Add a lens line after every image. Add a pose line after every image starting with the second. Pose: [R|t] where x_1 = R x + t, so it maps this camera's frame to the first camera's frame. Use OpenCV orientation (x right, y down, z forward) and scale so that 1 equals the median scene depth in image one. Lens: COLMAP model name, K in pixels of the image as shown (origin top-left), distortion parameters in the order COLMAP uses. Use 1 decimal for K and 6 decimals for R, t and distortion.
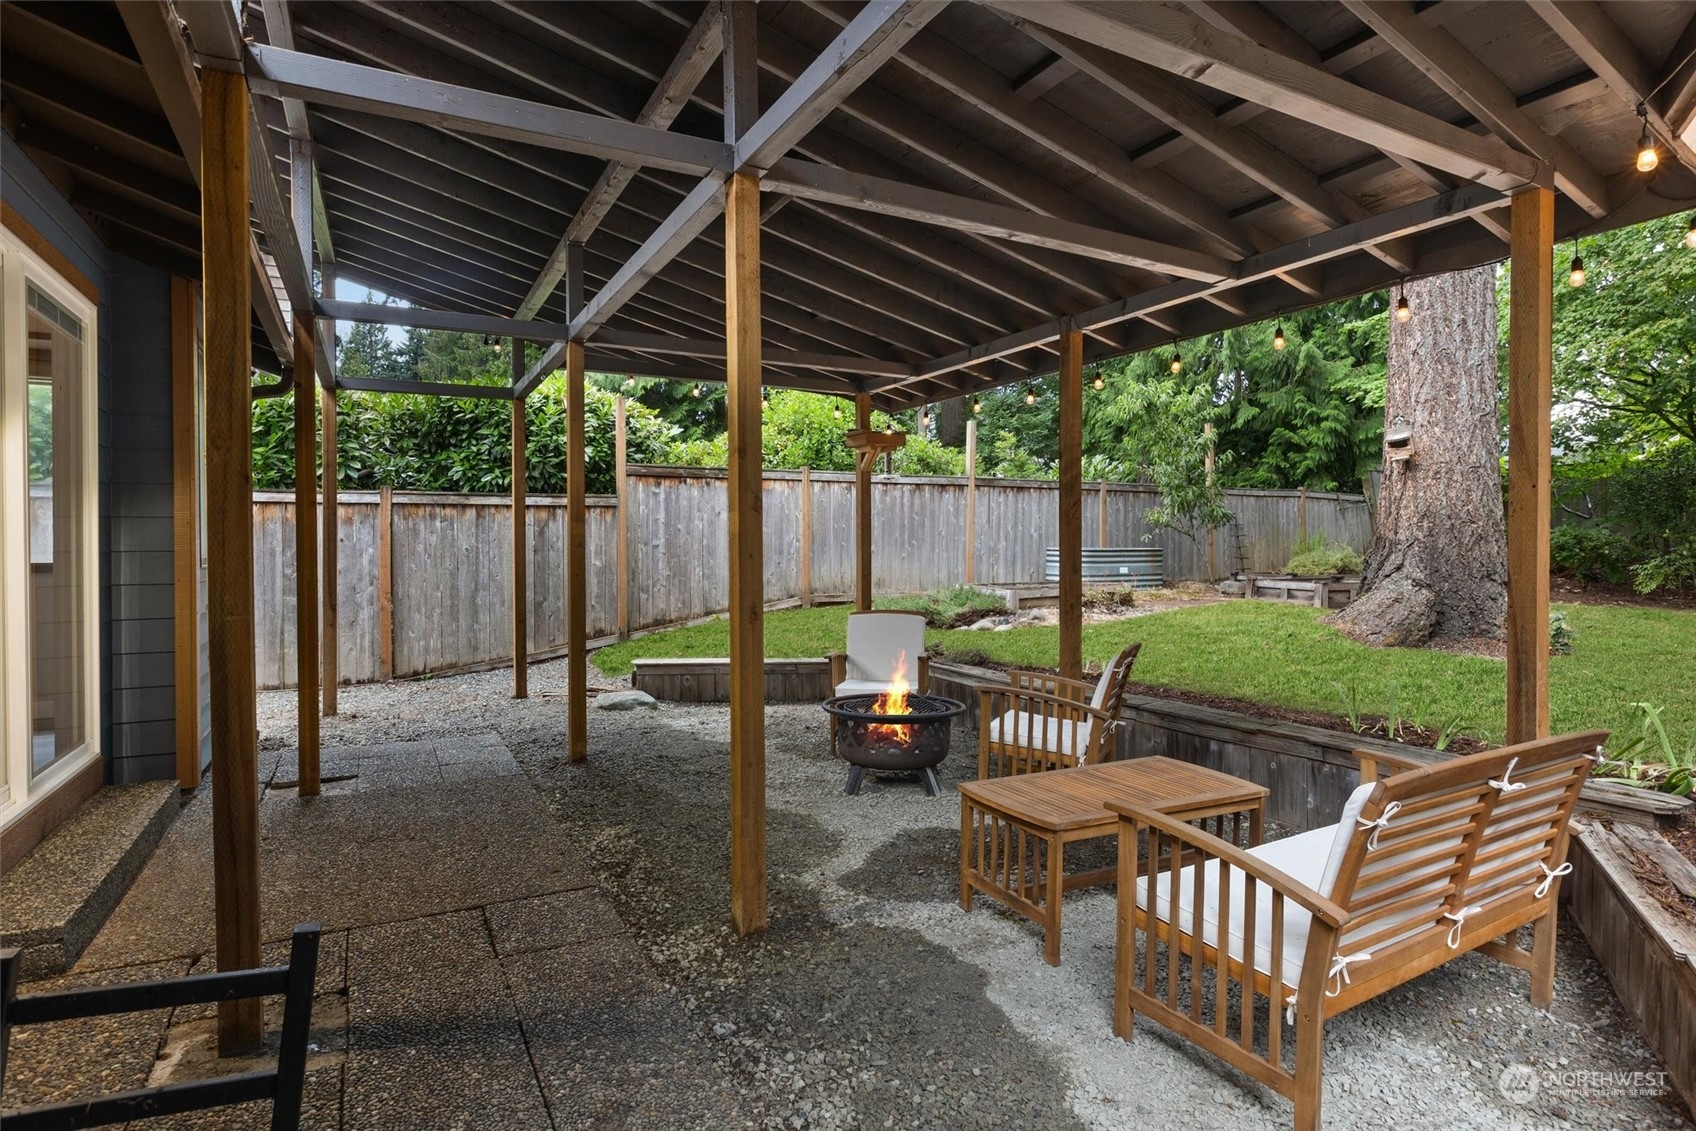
lens RADIAL K [[840.6, 0, 858.3], [0, 840.6, 550.3], [0, 0, 1]] dist [-0.003163, -0.000039]
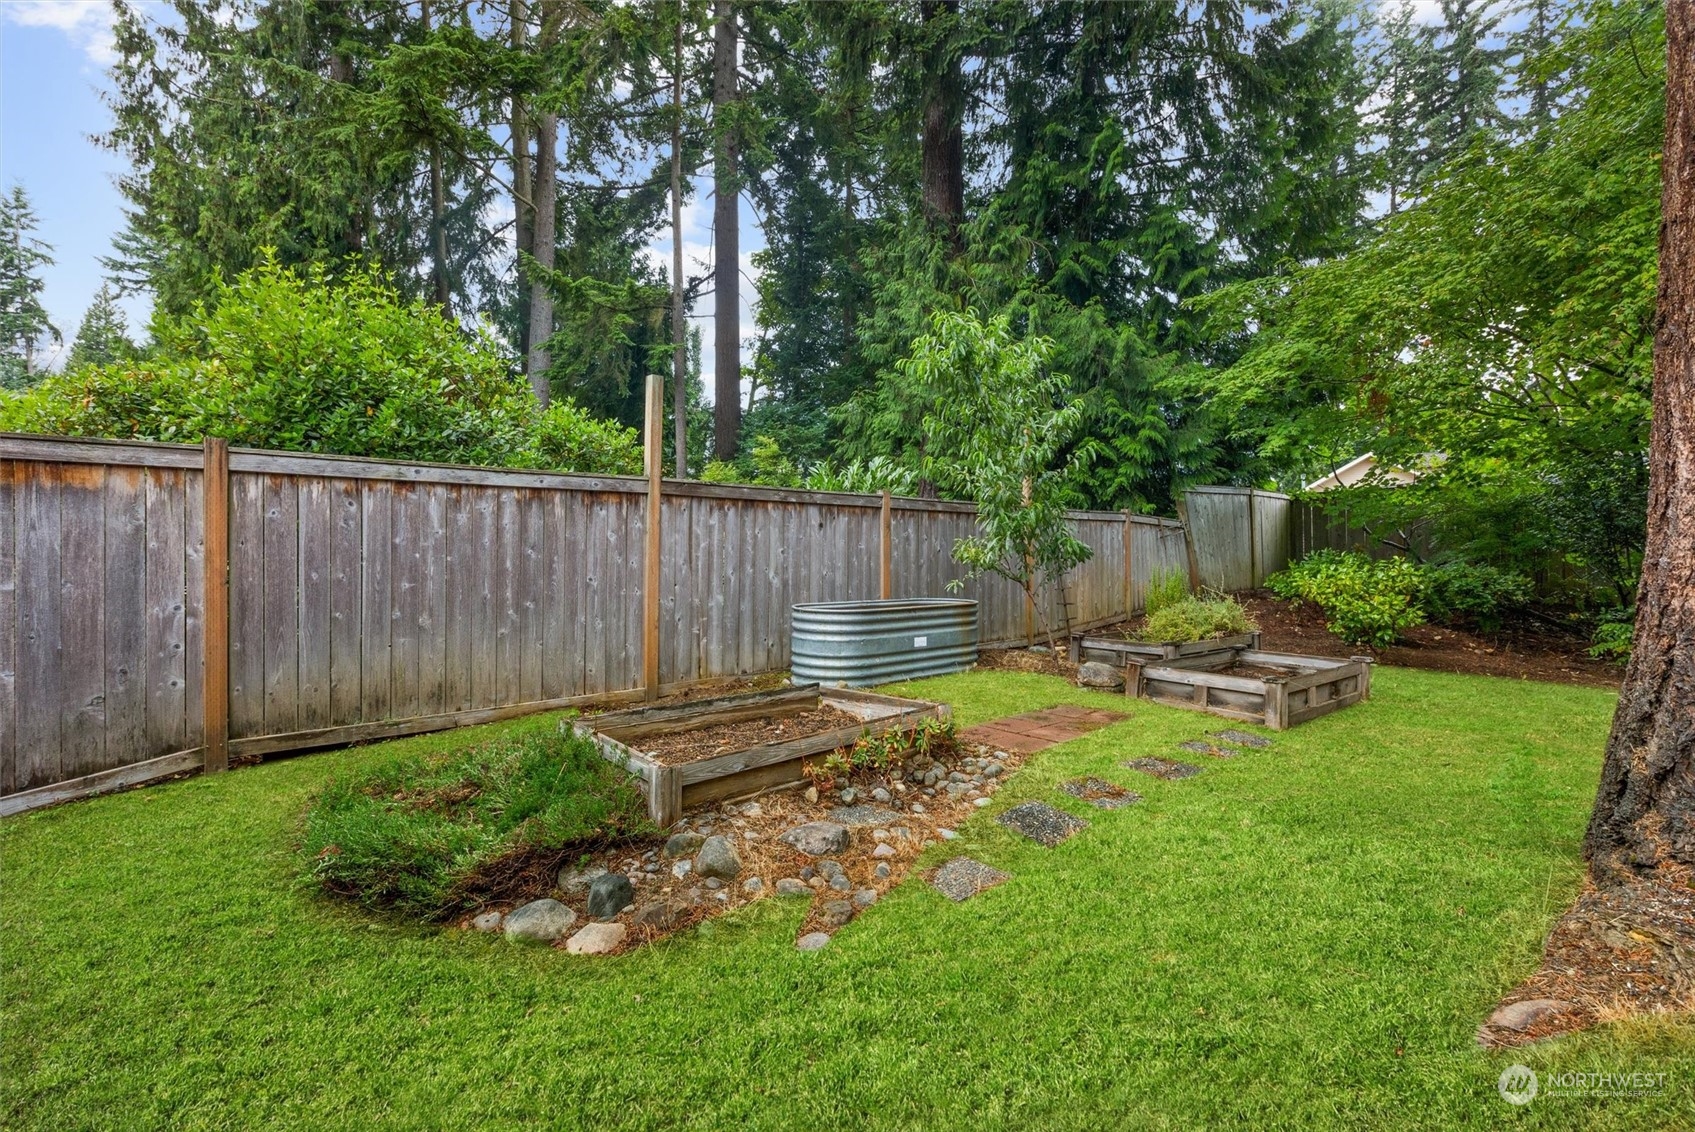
lens RADIAL K [[840.1, 0, 857.8], [0, 840.1, 550.8], [0, 0, 1]] dist [-0.003163, -0.000039]
pose [[0.966622, 0.002372, 0.256195, 0.123142], [0.003480, 0.999743, -0.022388, -0.028365], [-0.256182, 0.022532, 0.966366, 0.445207]]
